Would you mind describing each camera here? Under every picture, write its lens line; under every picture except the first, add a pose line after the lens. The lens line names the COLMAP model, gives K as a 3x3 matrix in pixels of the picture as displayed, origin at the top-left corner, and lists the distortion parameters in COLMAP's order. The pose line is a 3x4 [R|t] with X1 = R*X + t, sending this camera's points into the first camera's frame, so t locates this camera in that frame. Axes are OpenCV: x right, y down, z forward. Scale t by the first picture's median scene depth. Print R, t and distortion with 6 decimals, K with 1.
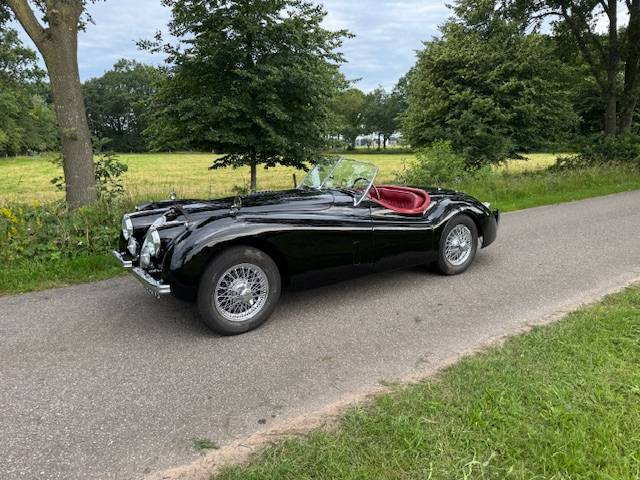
lens RADIAL K [[461.6, 0, 320.0], [0, 461.6, 240.0], [0, 0, 1]] dist [0.029935, -0.047032]
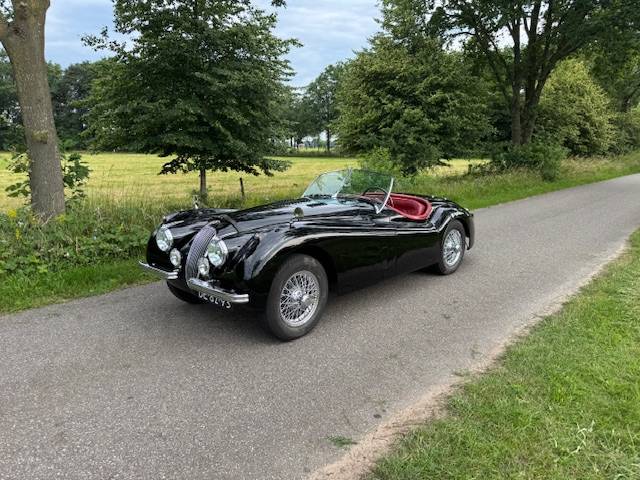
lens RADIAL K [[461.6, 0, 320.0], [0, 461.6, 240.0], [0, 0, 1]] dist [0.029935, -0.047032]
pose [[0.980234, -0.020125, 0.196816, -0.099801], [0.021067, 0.999774, -0.002695, -0.004651], [-0.196718, 0.006788, 0.980437, -0.009117]]
